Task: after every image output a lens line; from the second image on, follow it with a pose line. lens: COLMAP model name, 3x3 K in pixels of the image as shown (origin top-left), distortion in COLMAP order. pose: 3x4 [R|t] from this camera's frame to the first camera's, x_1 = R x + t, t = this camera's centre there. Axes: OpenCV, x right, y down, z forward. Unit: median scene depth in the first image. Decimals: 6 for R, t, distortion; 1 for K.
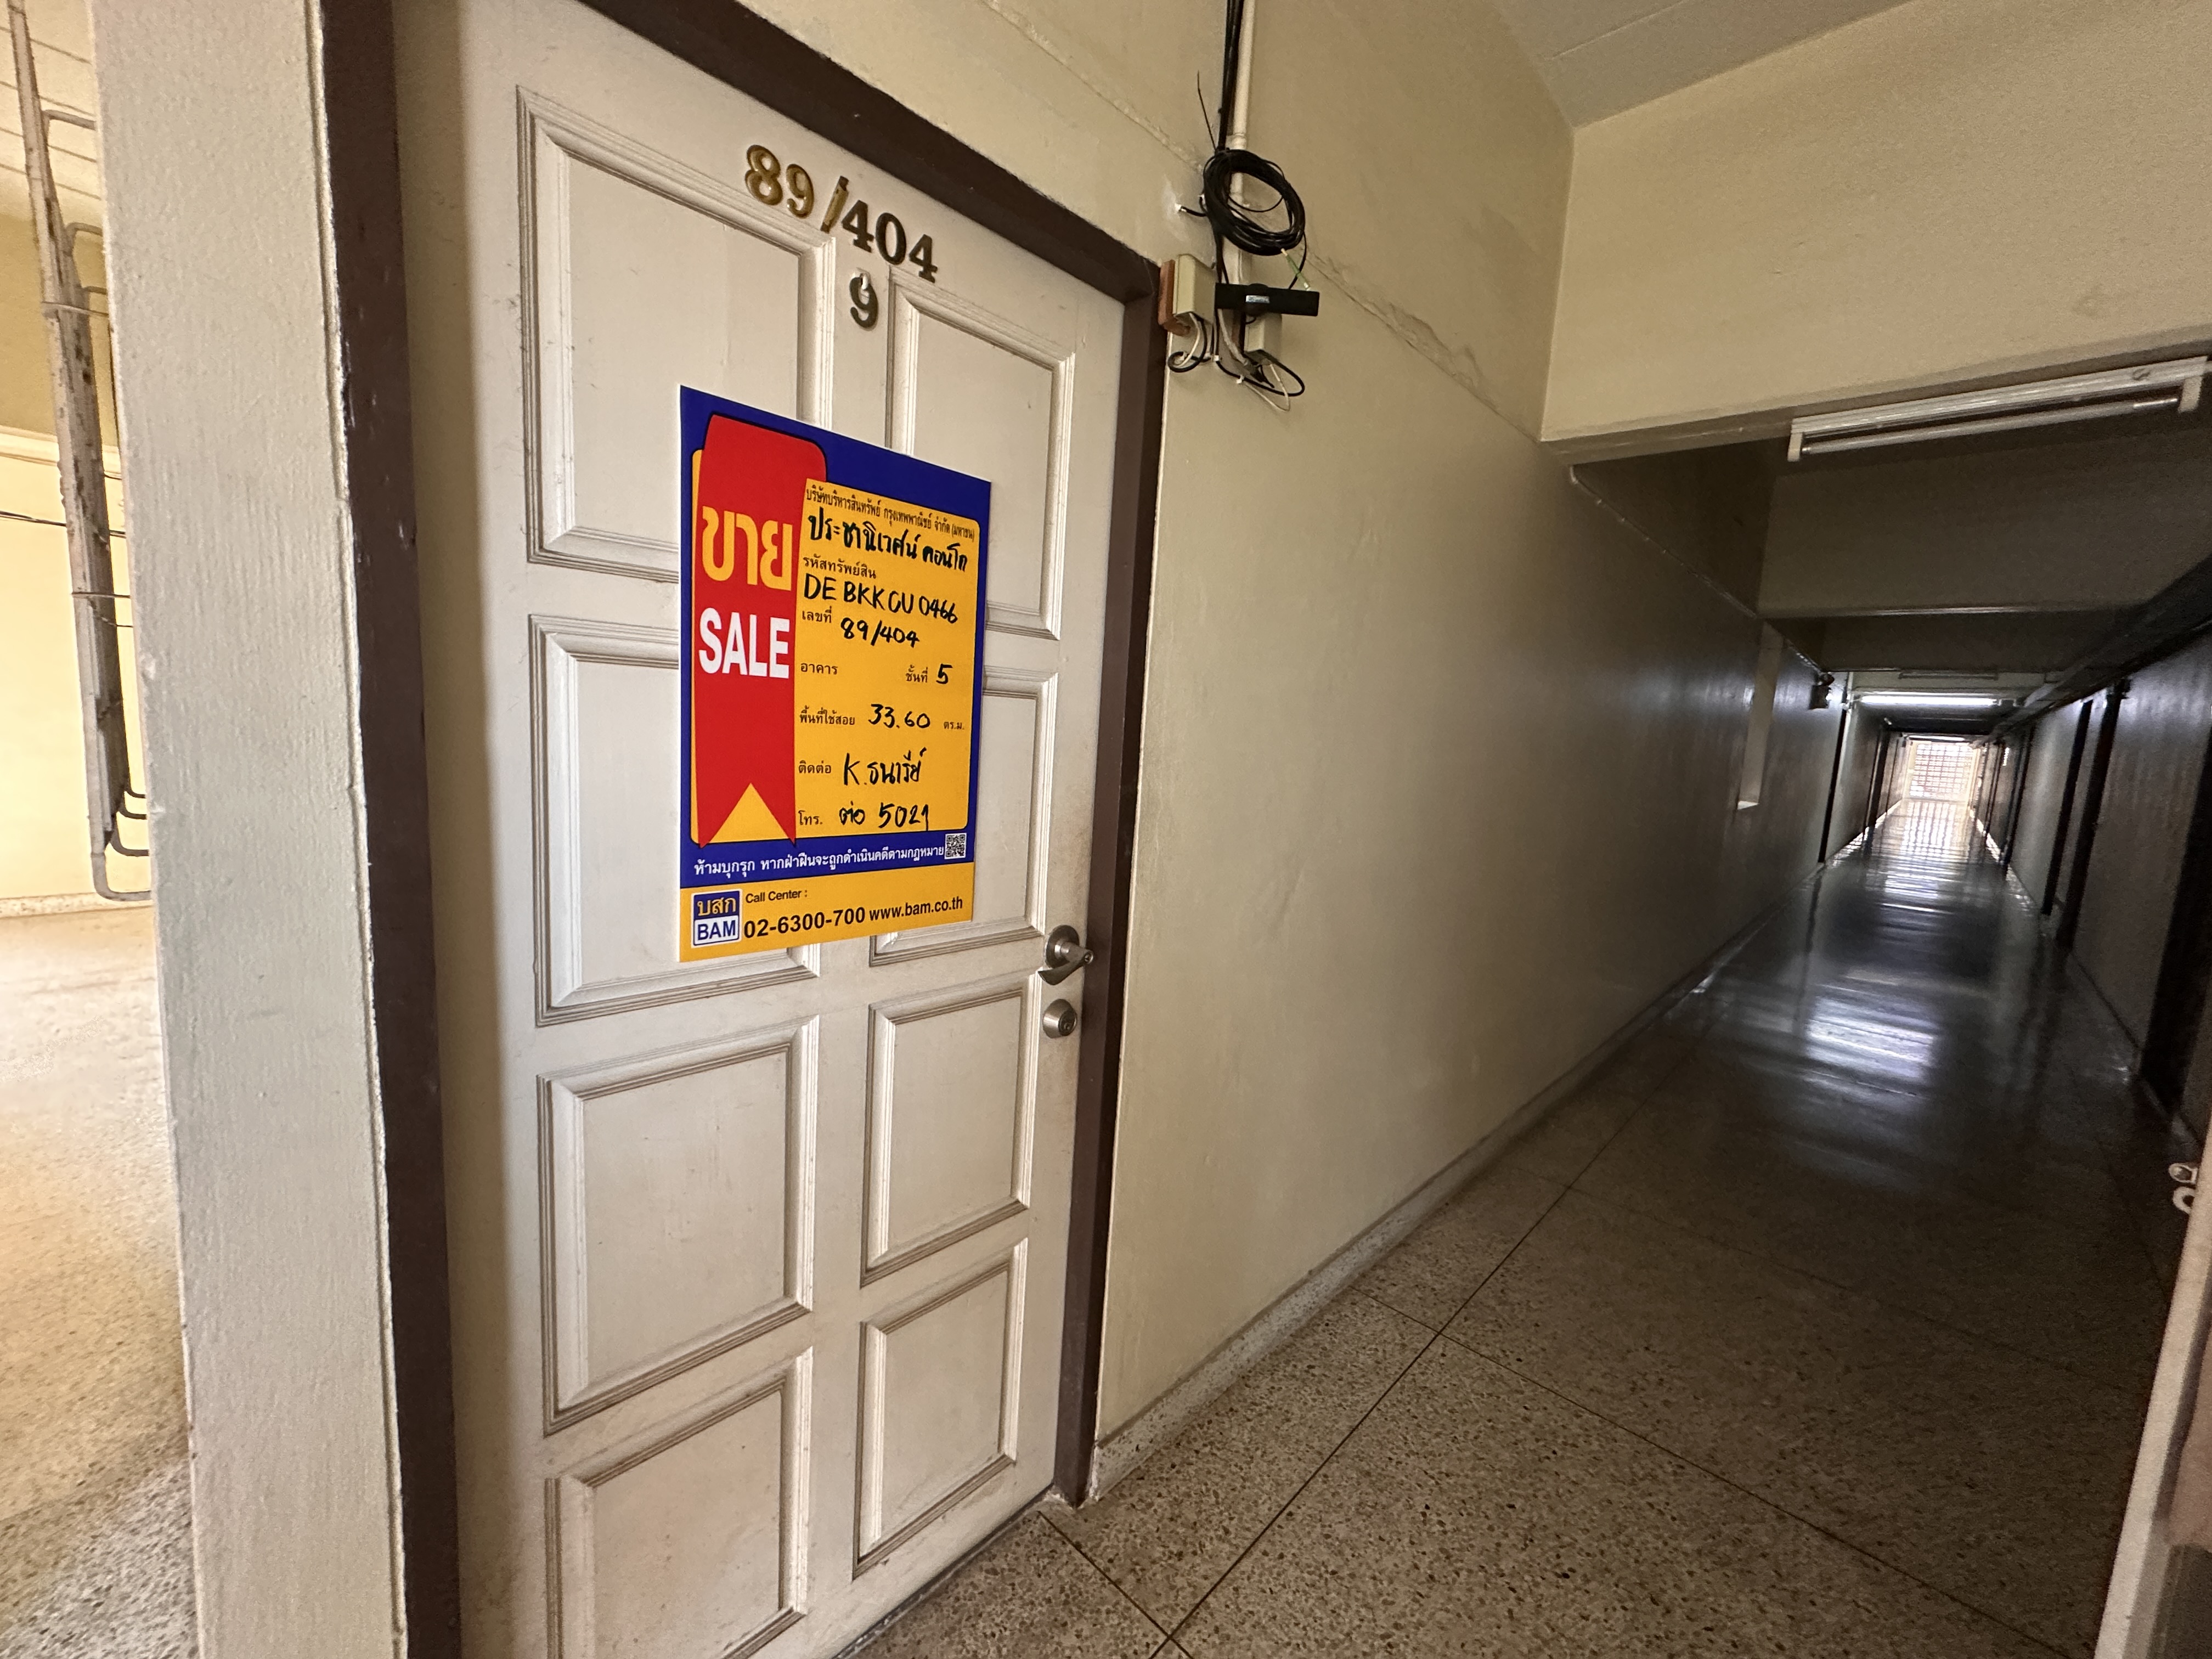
lens RADIAL K [[889.3, 0, 1106.0], [0, 889.3, 829.5], [0, 0, 1]] dist [0.002798, 0.000420]
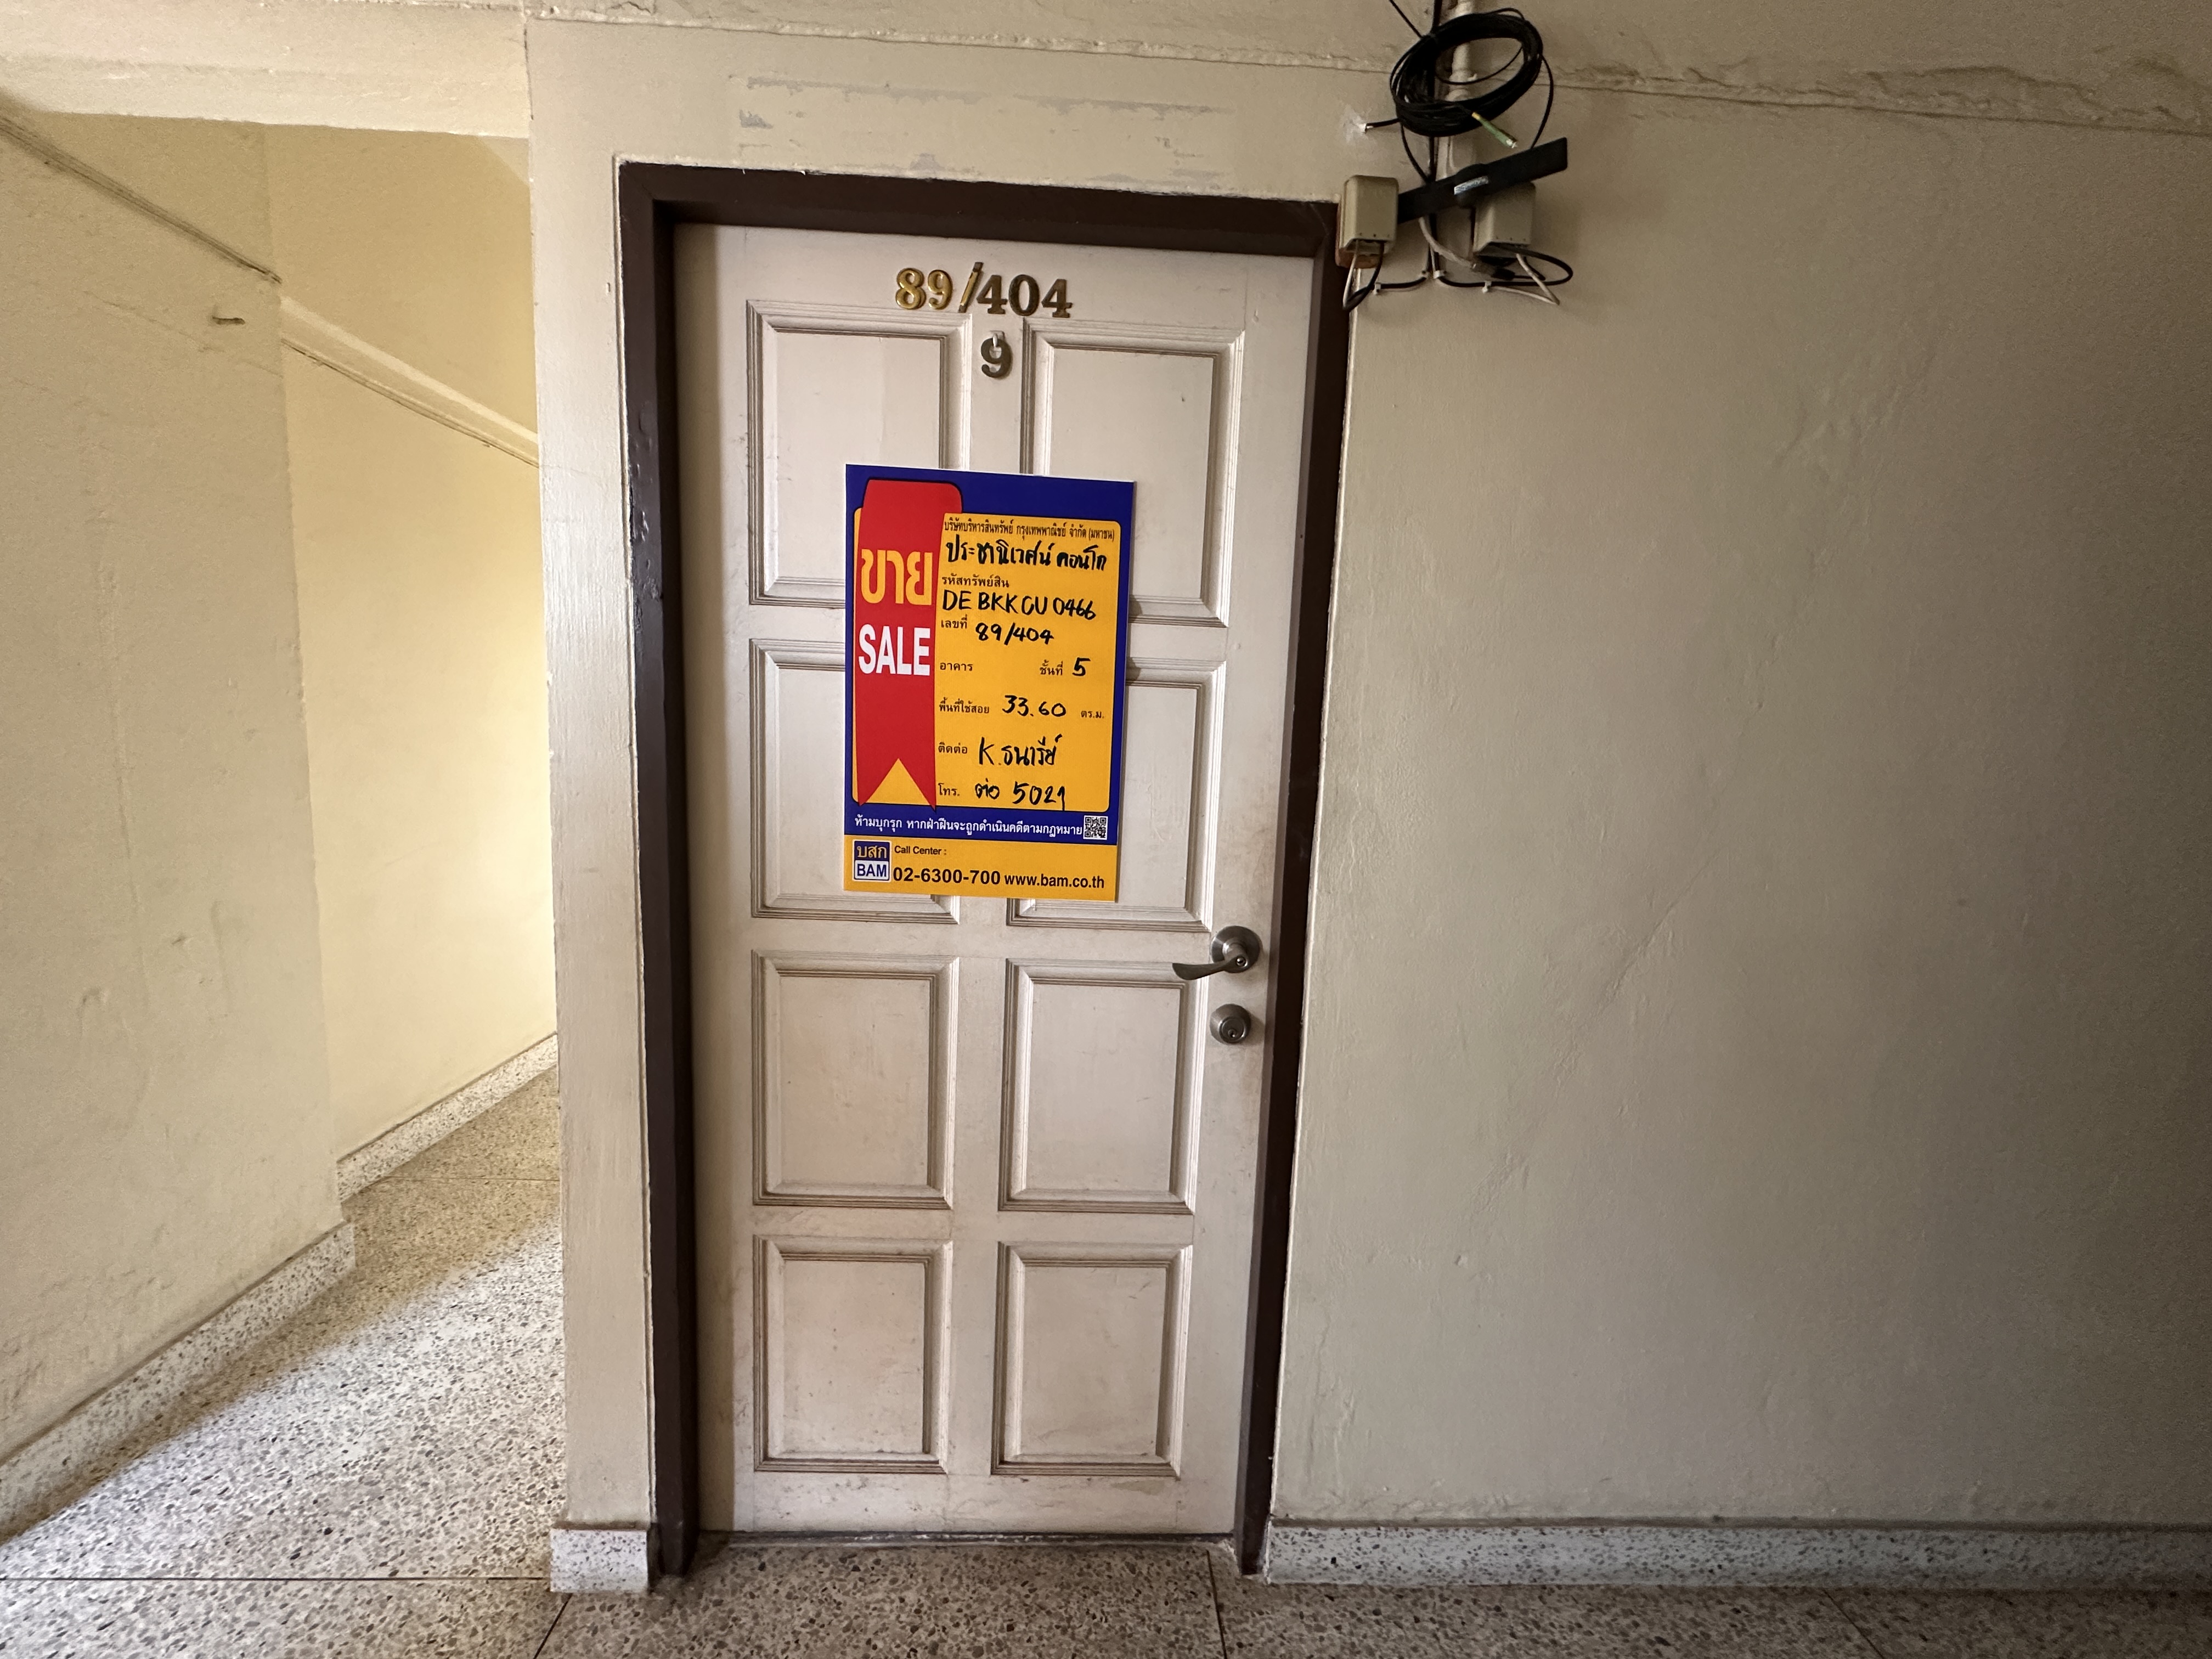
lens RADIAL K [[886.4, 0, 1106.0], [0, 886.4, 829.5], [0, 0, 1]] dist [0.004634, 0.000147]
pose [[0.712688, 0.051519, -0.699587, 0.656524], [-0.085626, 0.996231, -0.013865, 0.038669], [0.696236, 0.069784, 0.714413, 0.281278]]
